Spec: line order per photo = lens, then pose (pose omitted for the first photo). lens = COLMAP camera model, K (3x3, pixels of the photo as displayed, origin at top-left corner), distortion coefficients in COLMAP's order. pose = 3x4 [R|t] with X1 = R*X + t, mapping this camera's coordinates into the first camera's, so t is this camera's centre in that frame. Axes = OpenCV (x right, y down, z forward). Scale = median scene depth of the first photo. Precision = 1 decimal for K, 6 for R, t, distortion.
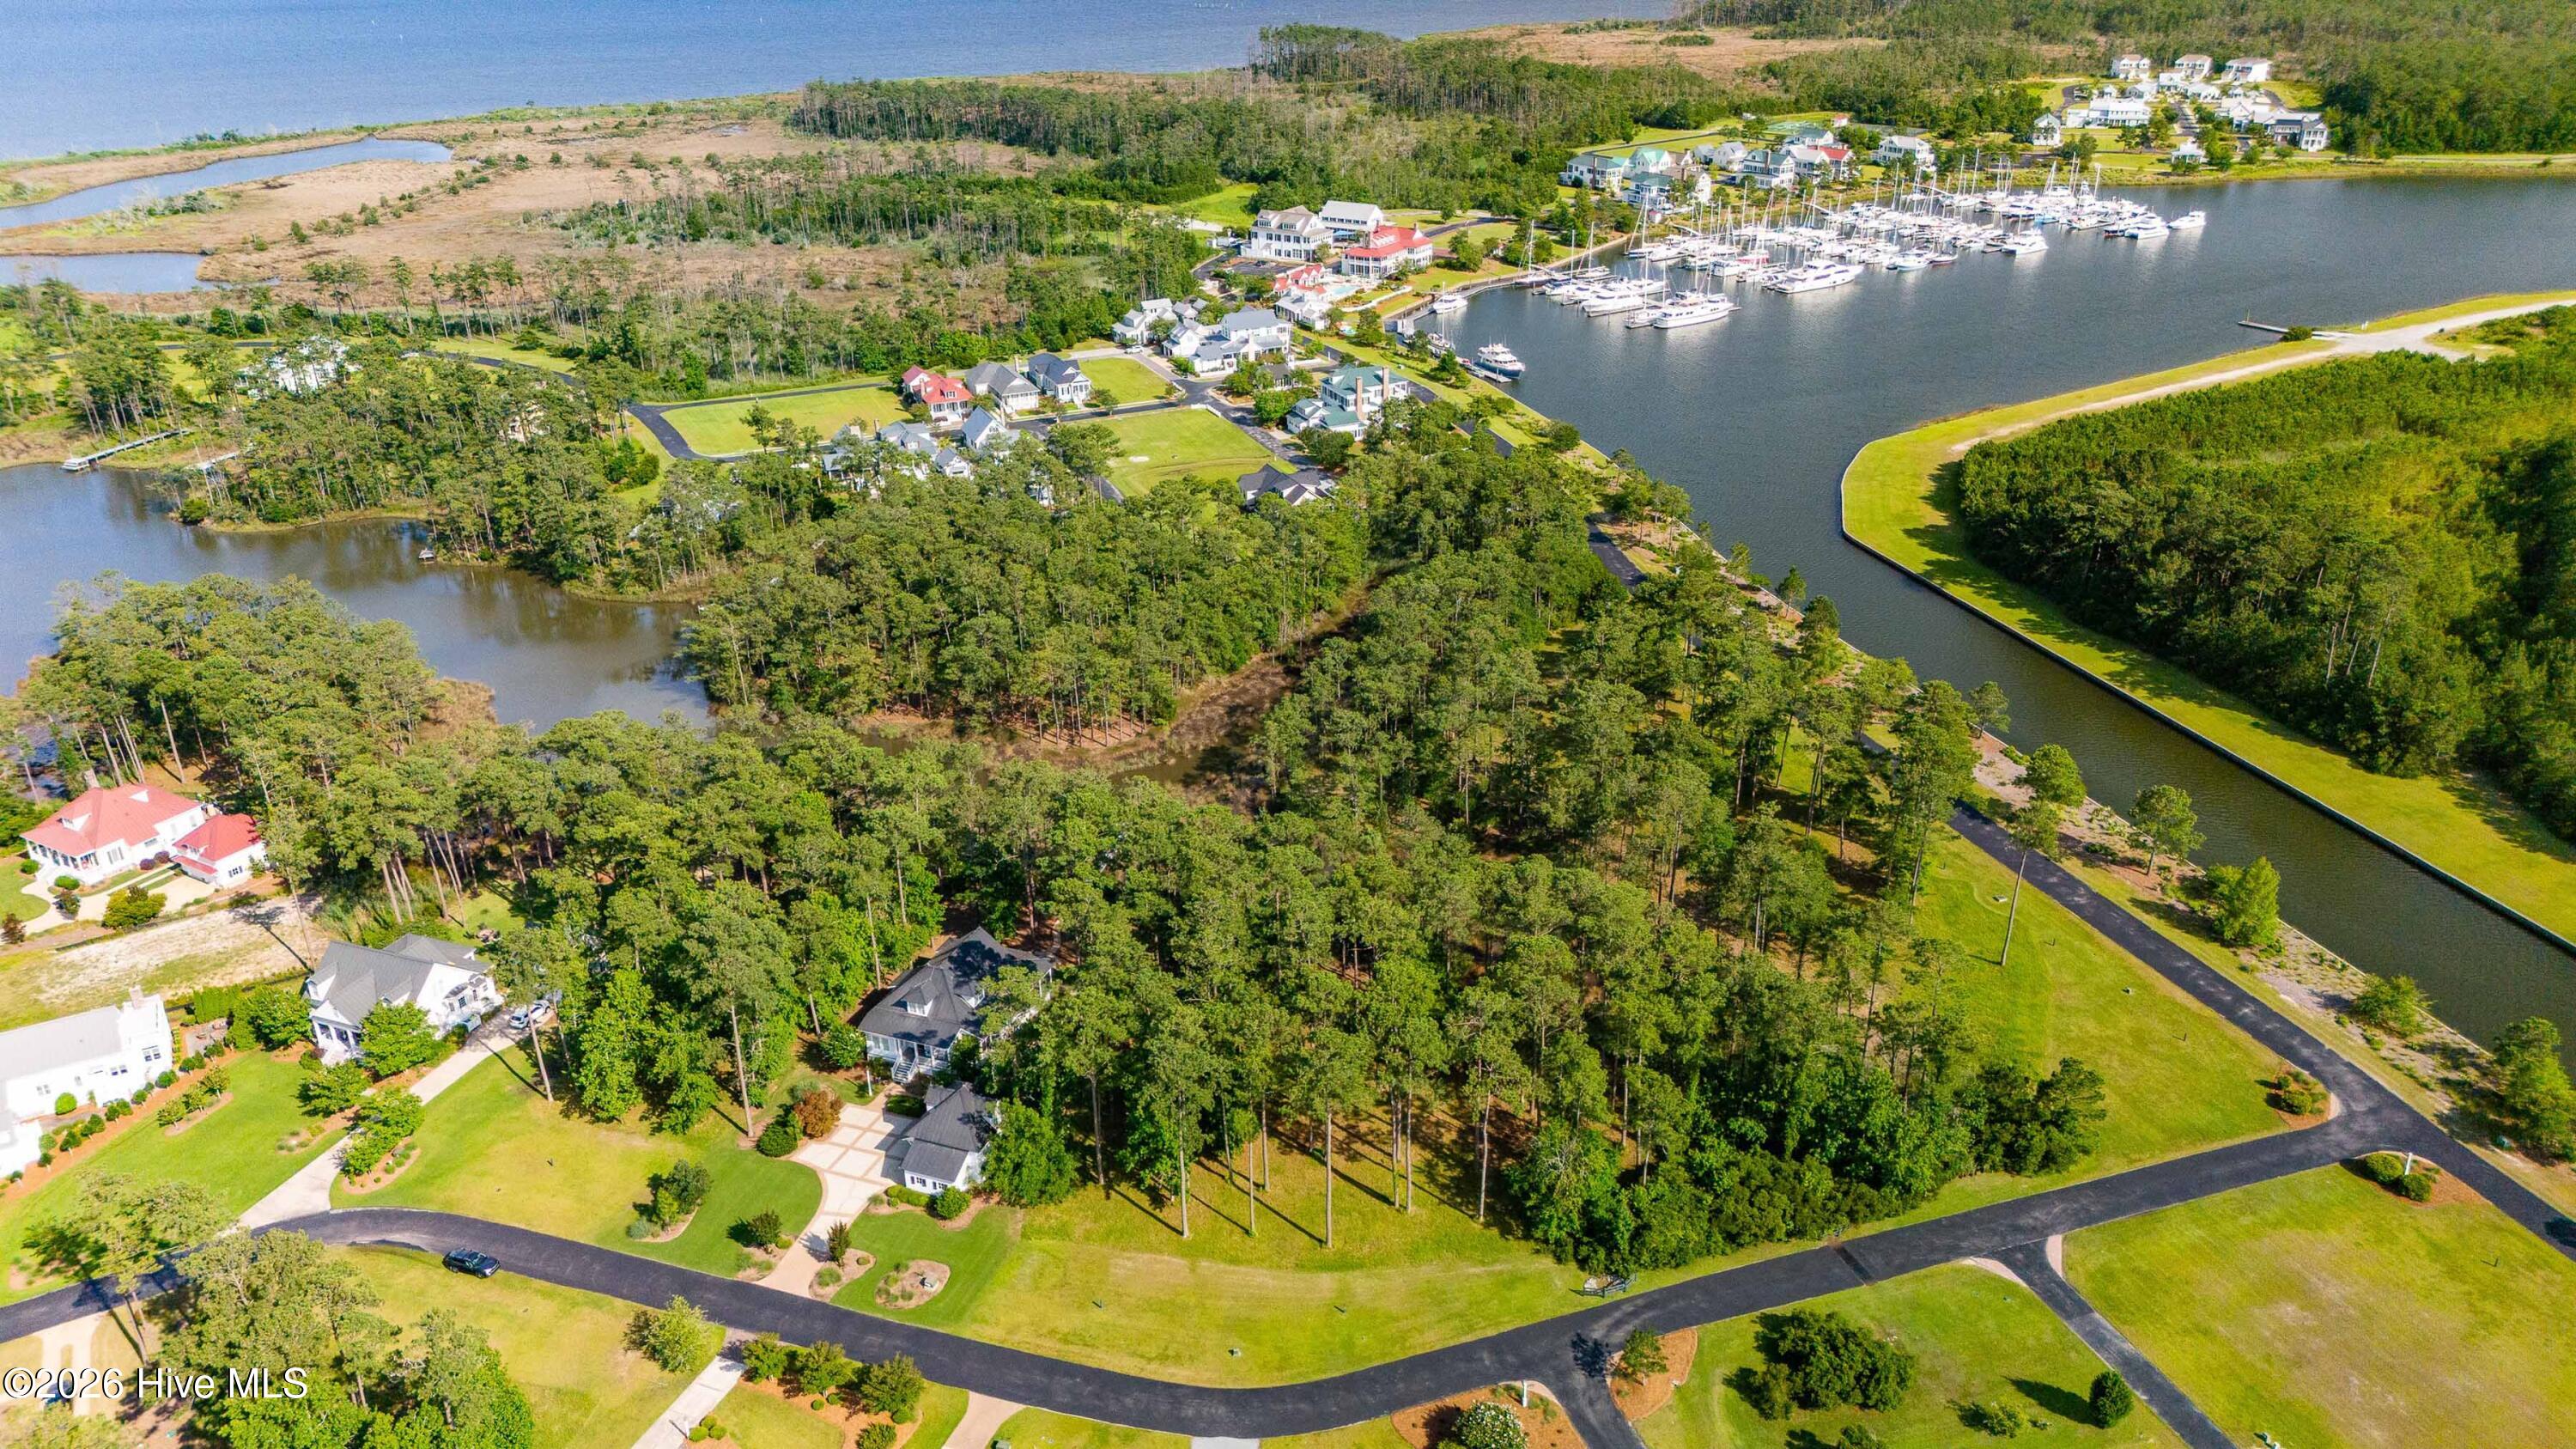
lens RADIAL K [[1881.0, 0, 1282.3], [0, 1881.0, 691.1], [0, 0, 1]] dist [0.080044, -0.090189]
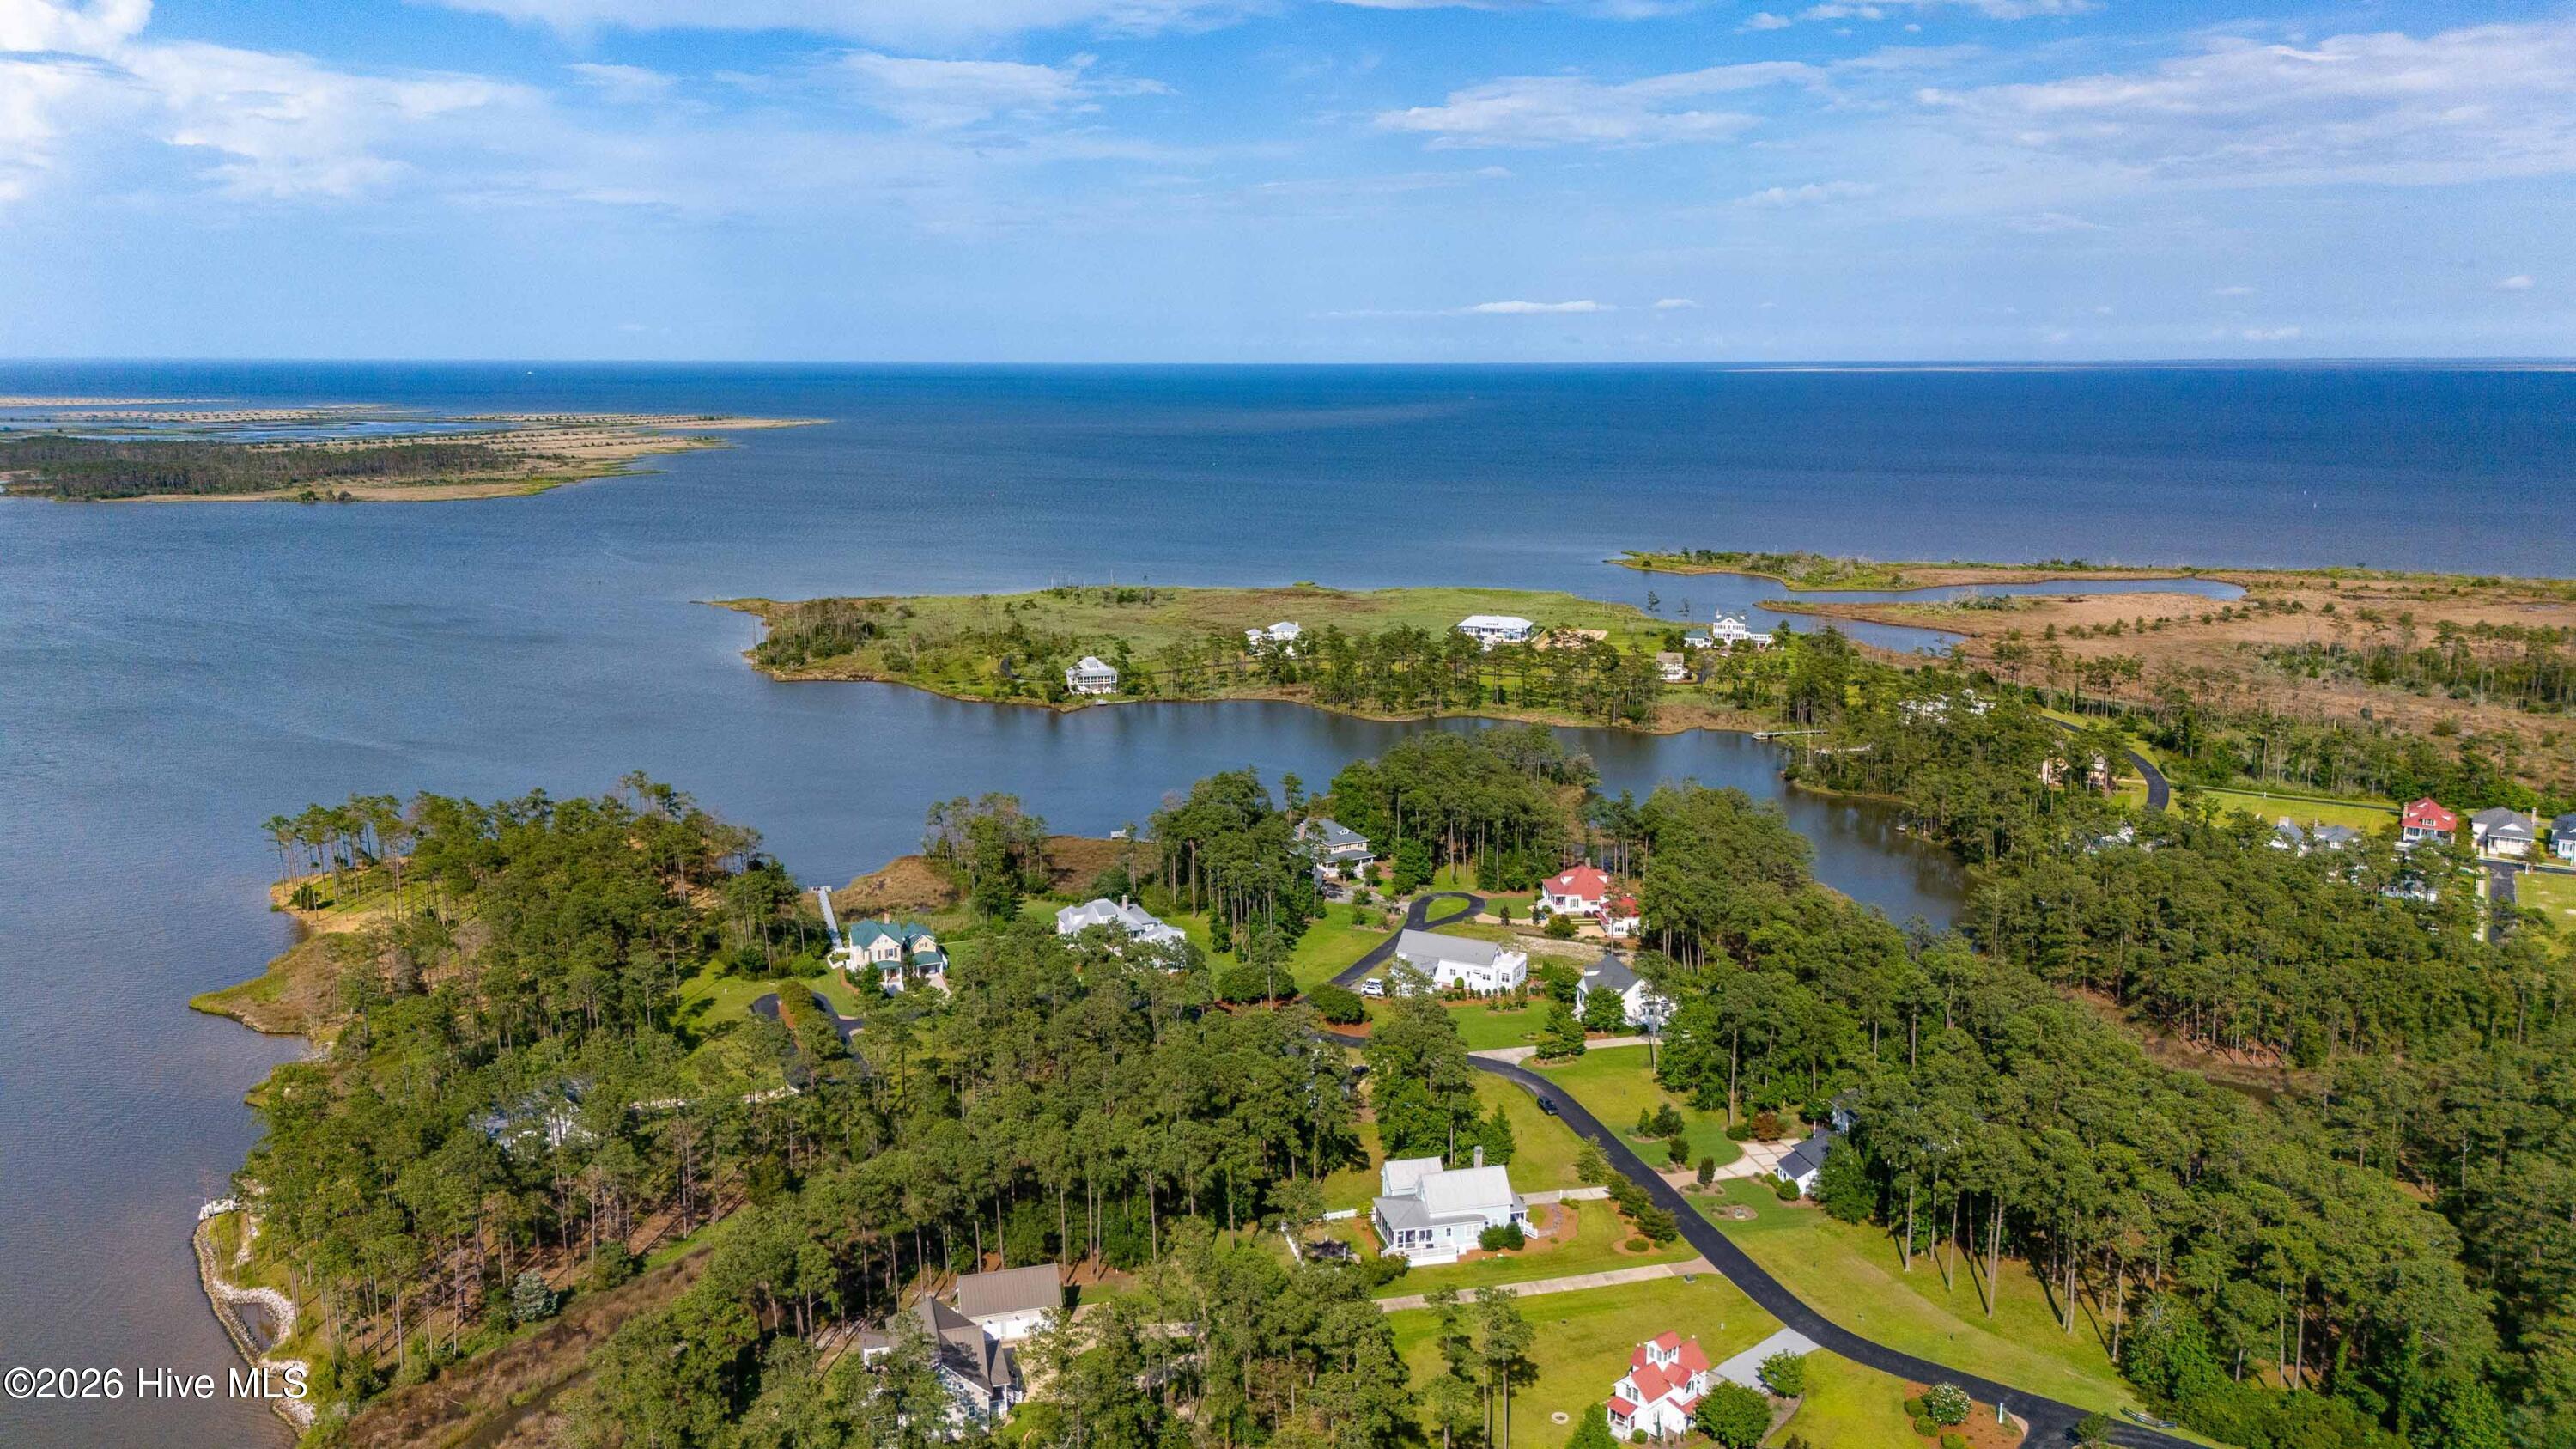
lens RADIAL K [[1876.7, 0, 1295.0], [0, 1876.7, 749.5], [0, 0, 1]] dist [0.067853, -0.086019]
pose [[0.570050, 0.183515, -0.800852, 0.537599], [-0.342165, 0.939213, -0.028334, 0.089464], [0.746971, 0.290175, 0.598191, -0.200410]]
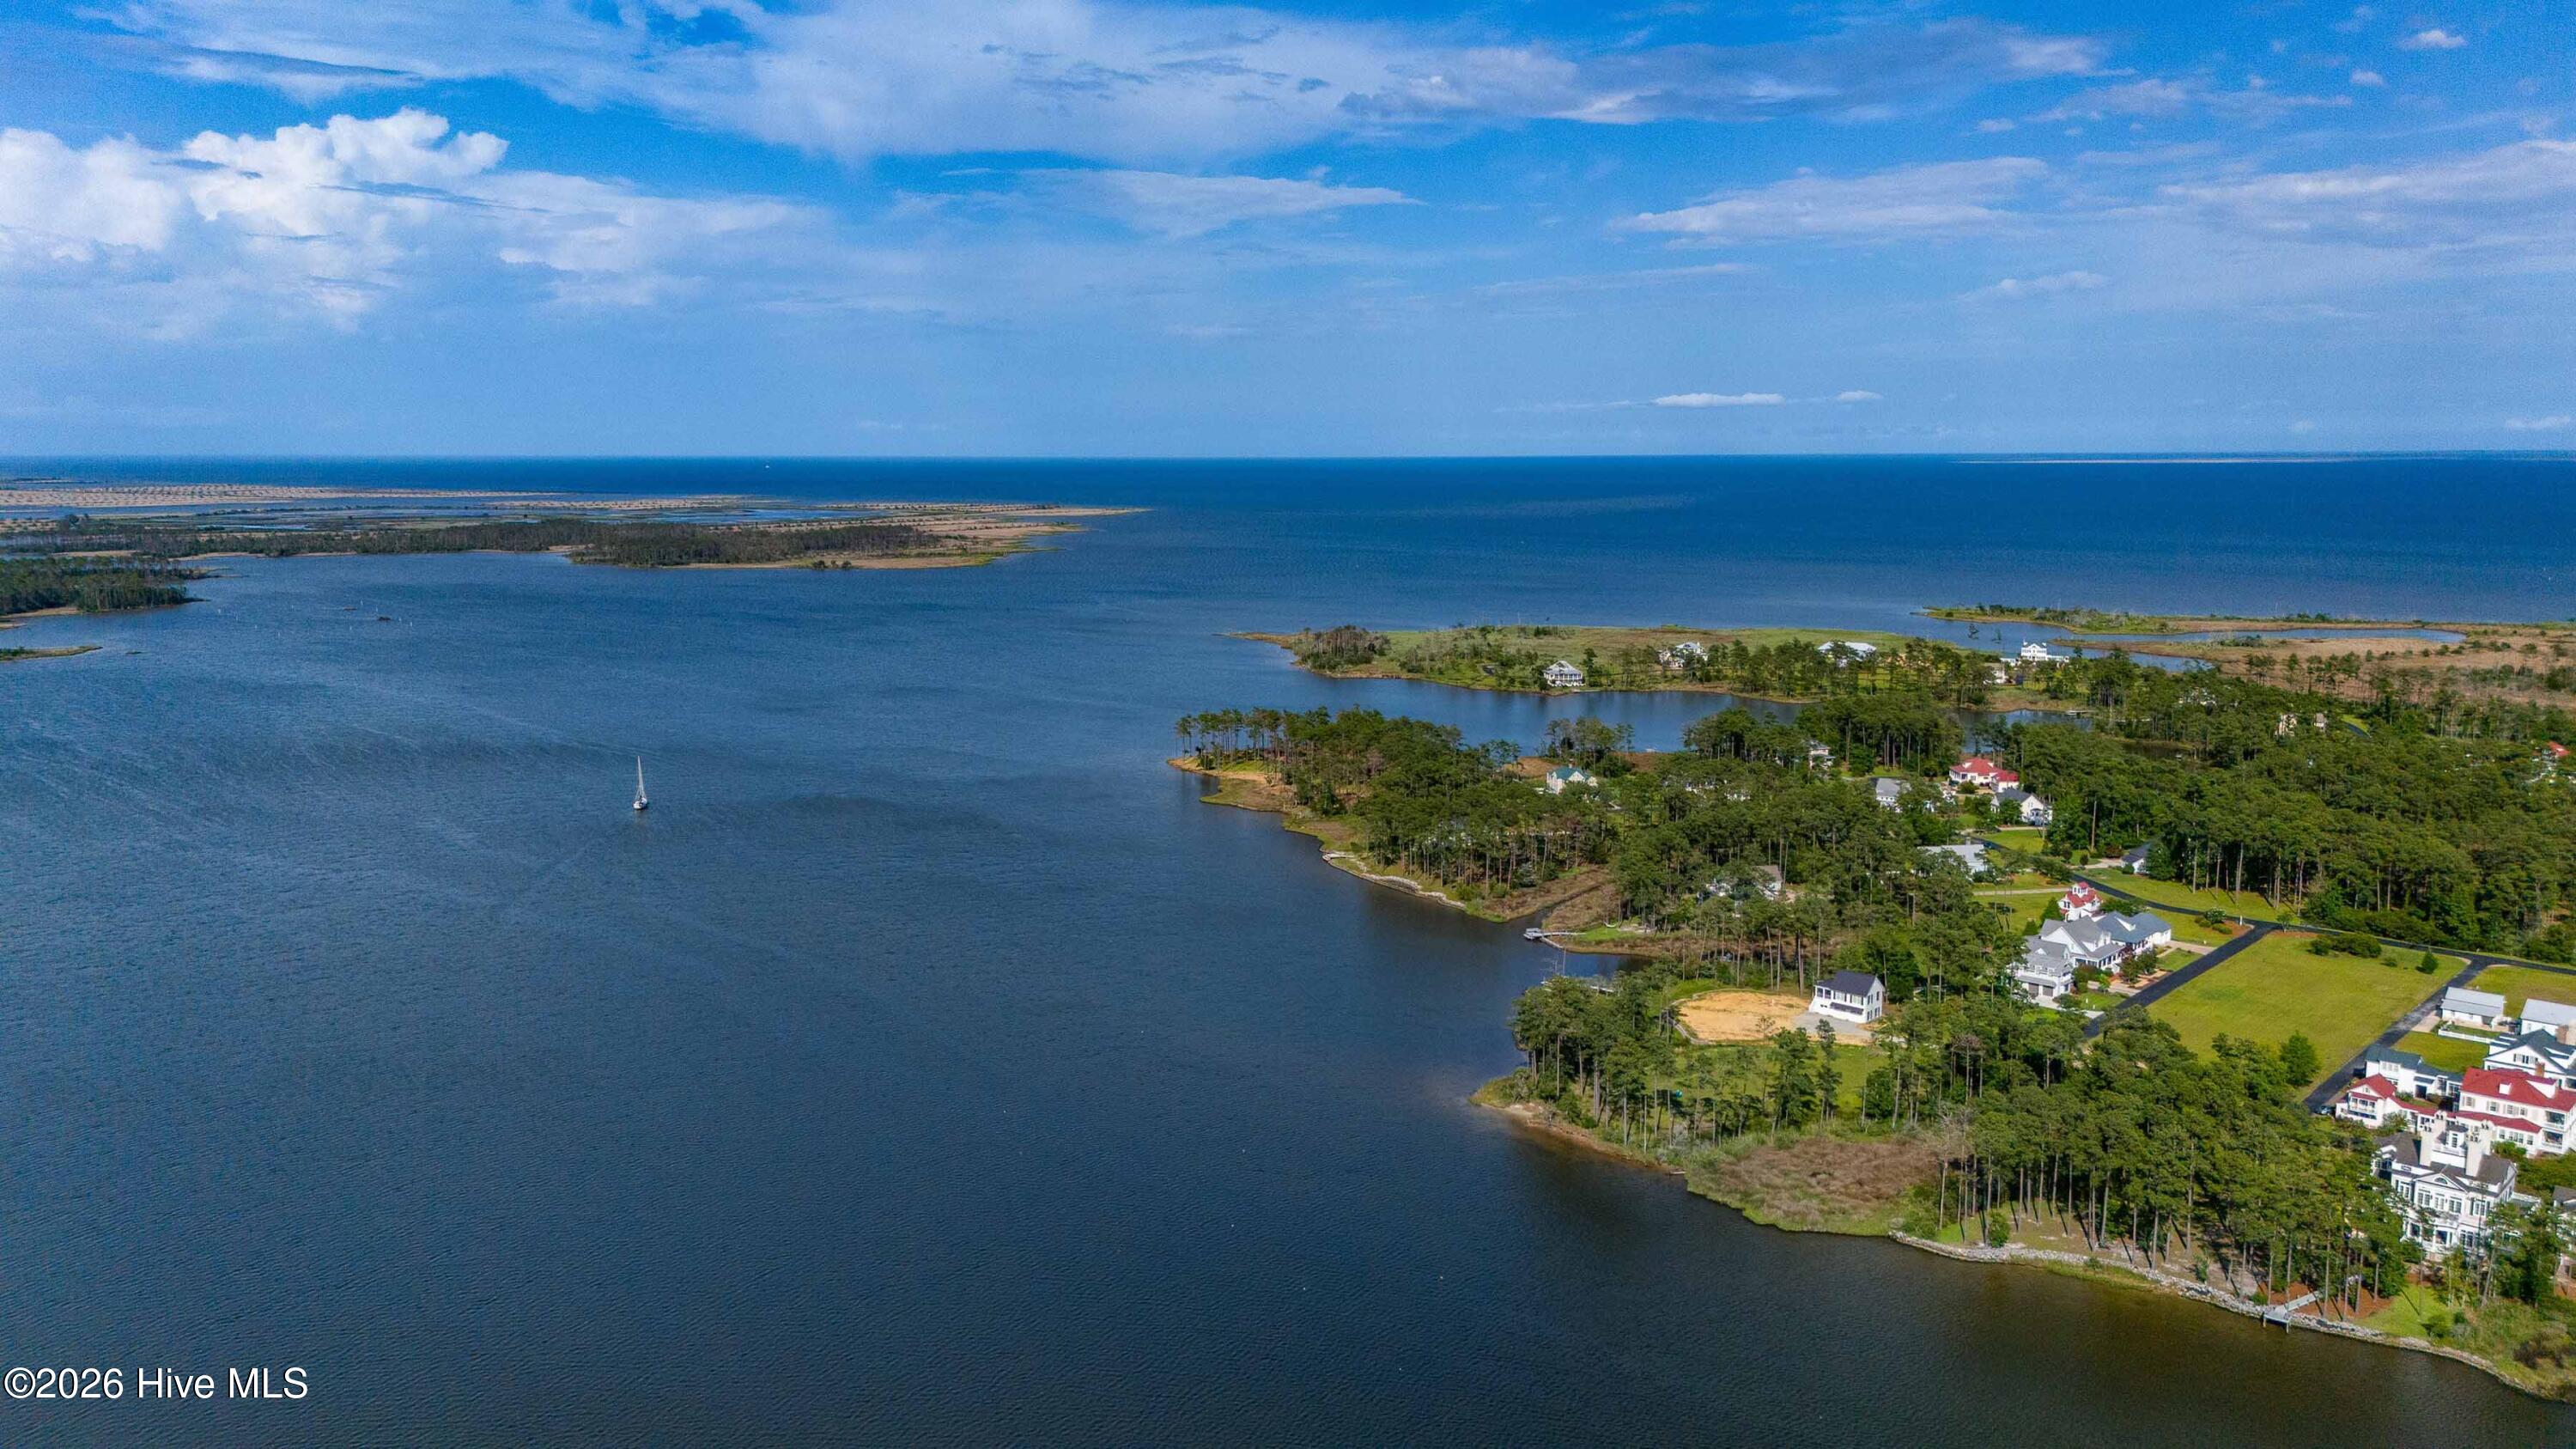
lens RADIAL K [[1866.7, 0, 1281.5], [0, 1866.7, 715.3], [0, 0, 1]] dist [0.049199, -0.047848]
pose [[0.463052, 0.138751, -0.875403, 1.272115], [-0.364509, 0.930093, -0.045392, 0.486211], [0.807908, 0.340111, 0.481257, -1.123810]]
